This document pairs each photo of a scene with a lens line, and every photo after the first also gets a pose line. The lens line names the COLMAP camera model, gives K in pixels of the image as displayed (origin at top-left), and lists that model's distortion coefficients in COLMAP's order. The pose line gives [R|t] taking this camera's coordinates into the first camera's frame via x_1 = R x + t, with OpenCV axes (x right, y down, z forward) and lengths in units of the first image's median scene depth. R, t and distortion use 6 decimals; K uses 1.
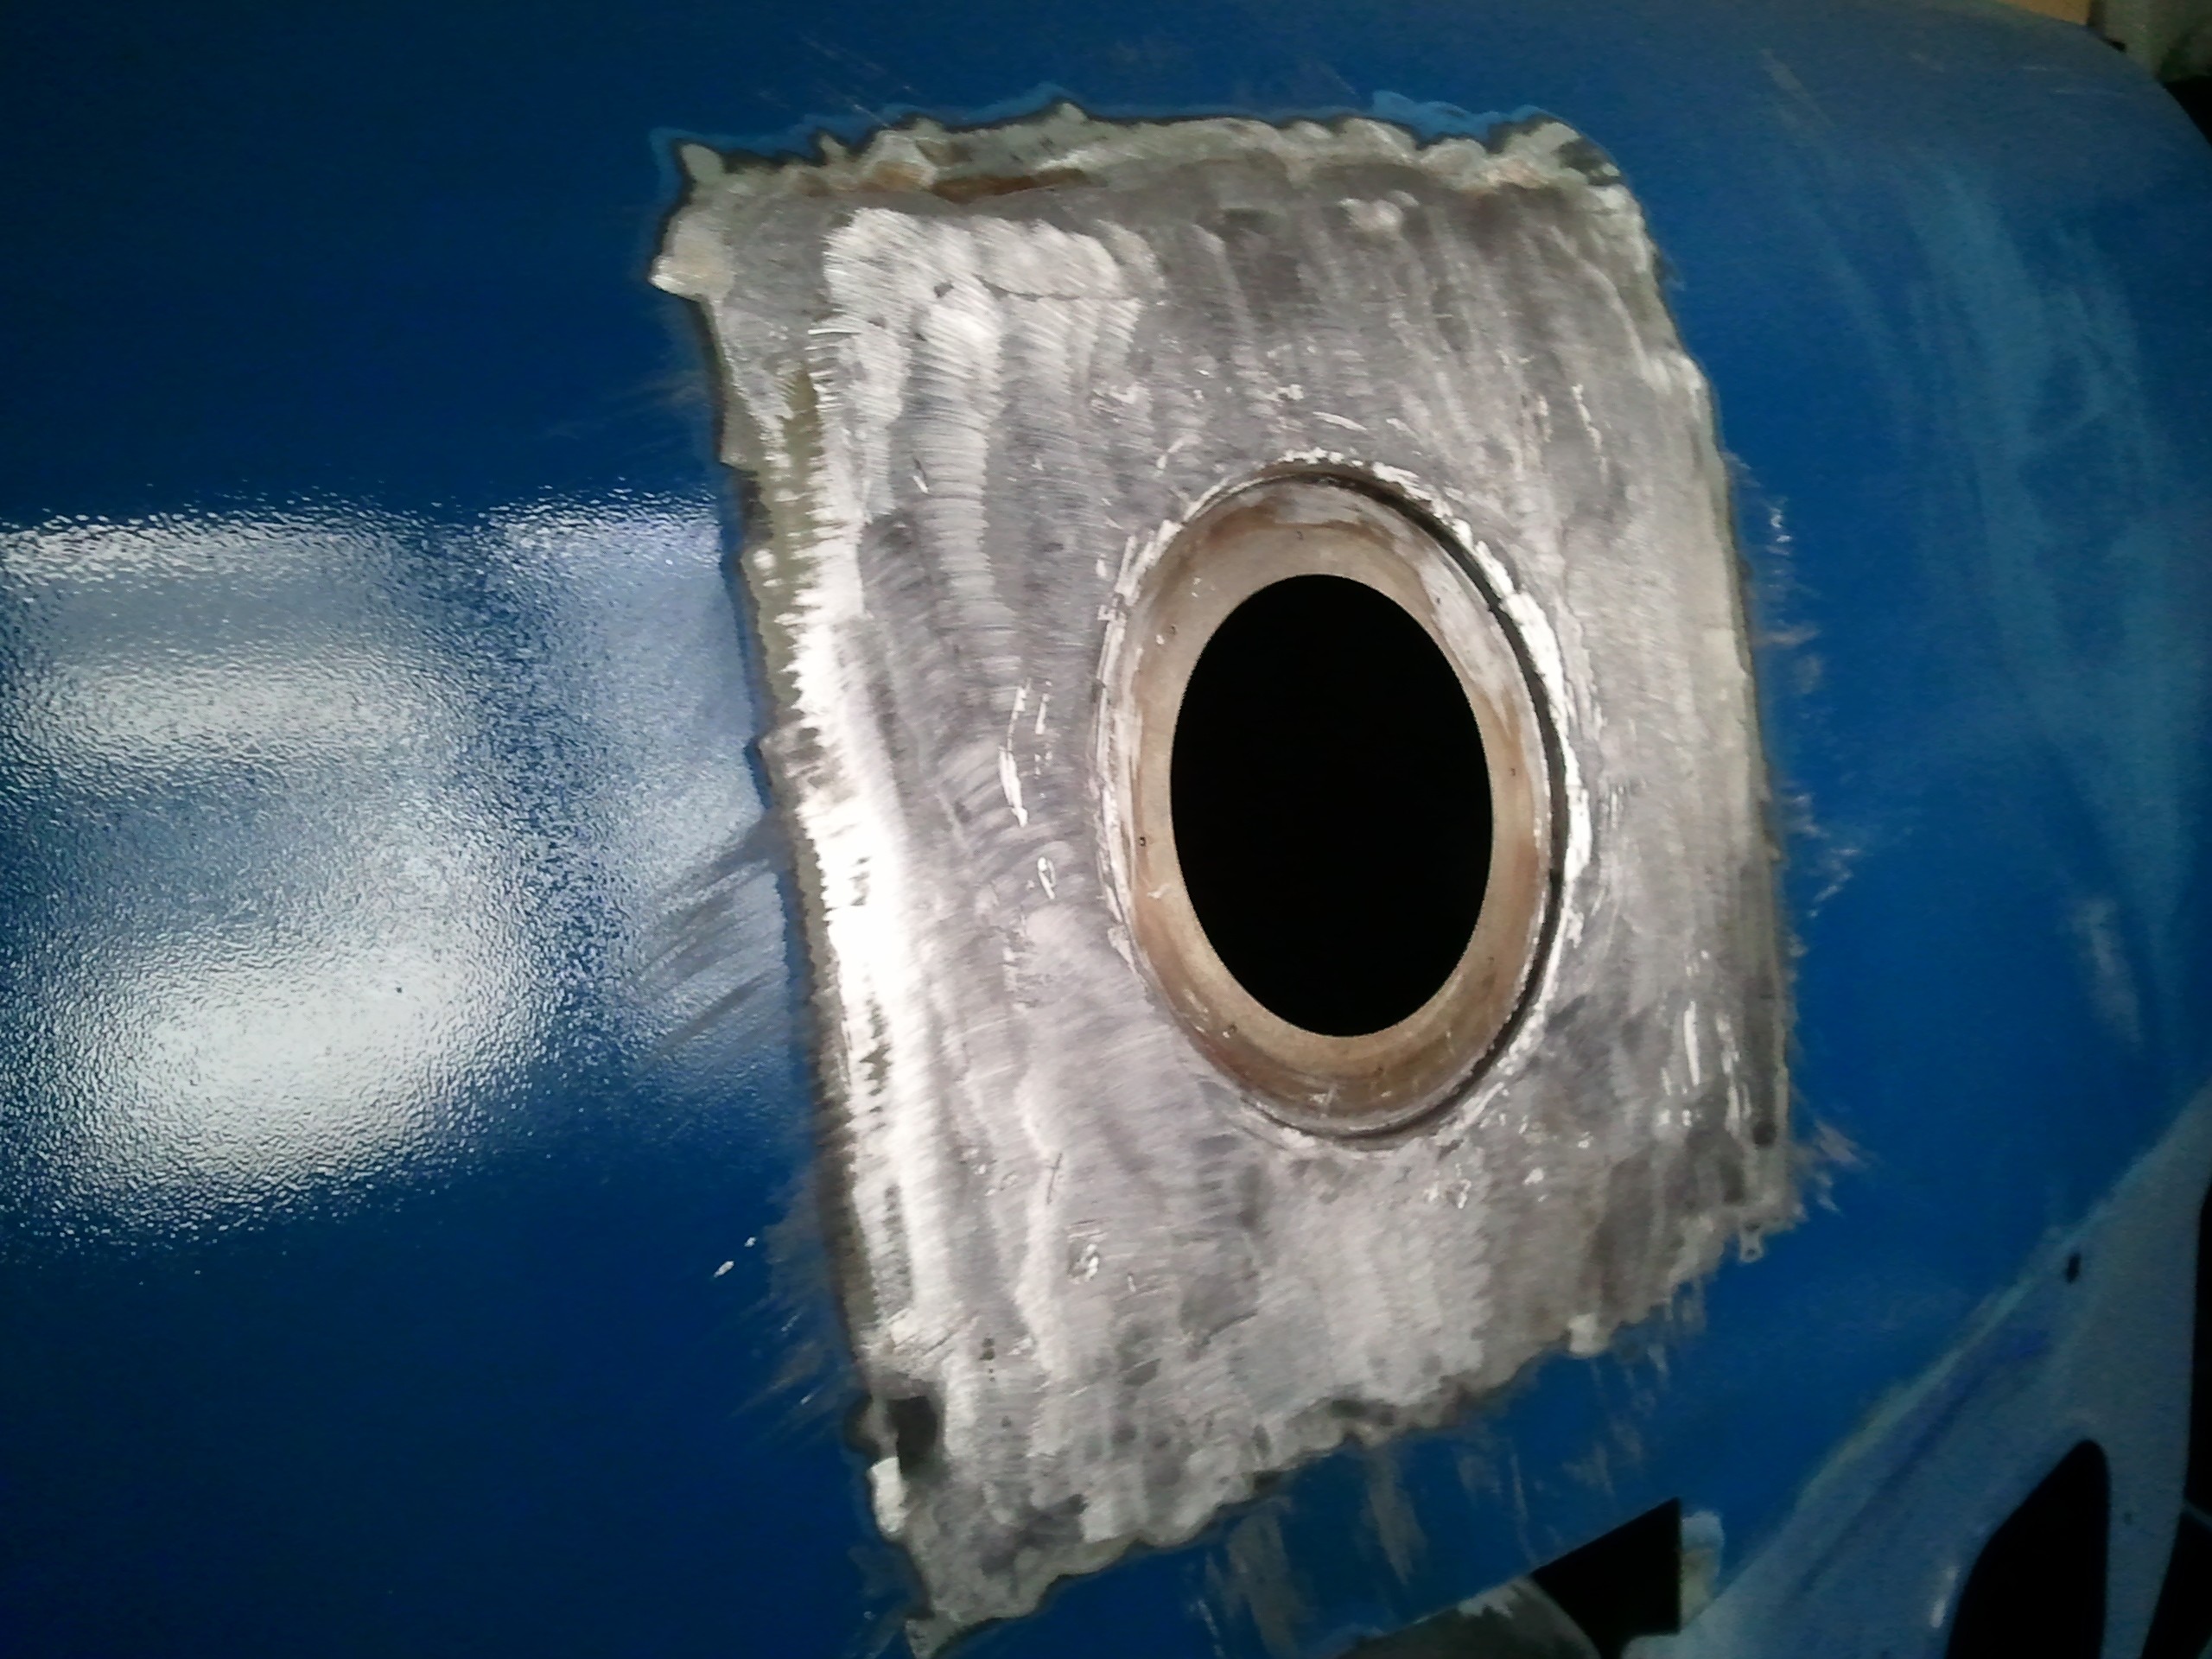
lens RADIAL K [[2485.9, 0, 1106.0], [0, 2485.9, 829.5], [0, 0, 1]] dist [0.076335, -0.482139]
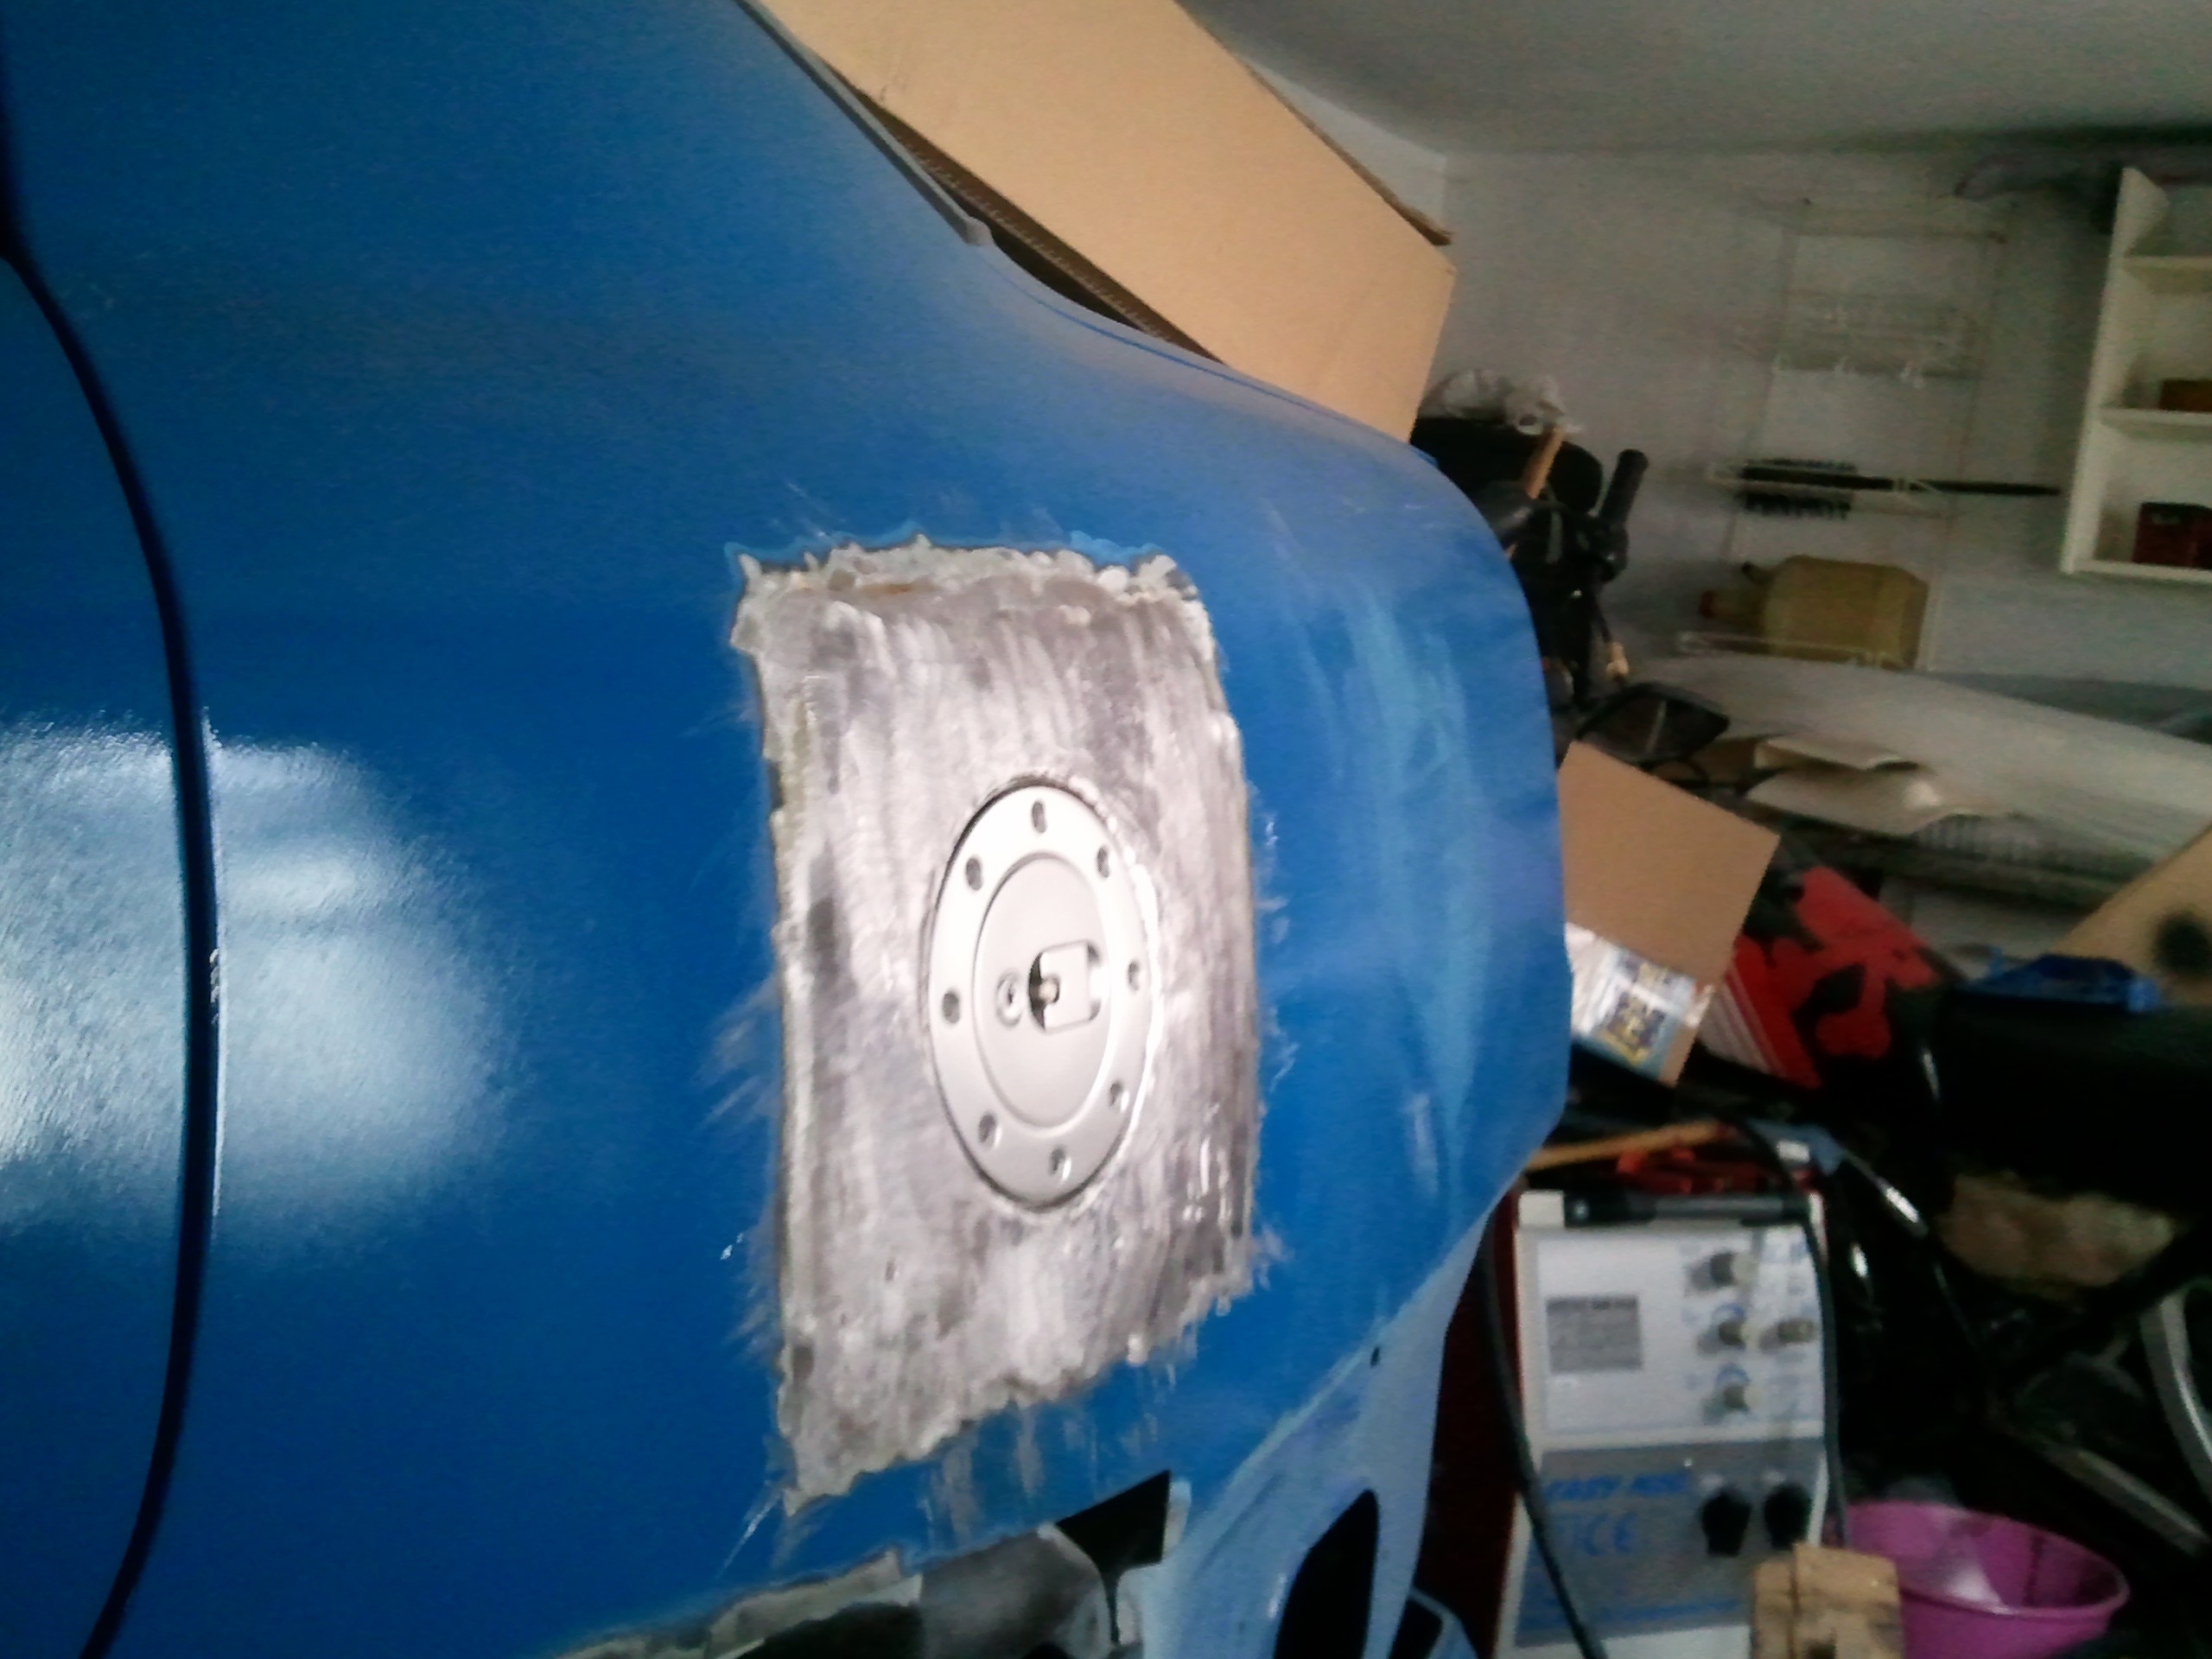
lens RADIAL K [[2485.9, 0, 1106.0], [0, 2485.9, 829.5], [0, 0, 1]] dist [0.076335, -0.482139]
pose [[0.946538, 0.103793, 0.305439, -0.333883], [-0.082772, 0.993269, -0.081024, 0.010518], [-0.311793, 0.051411, 0.948758, -0.473825]]
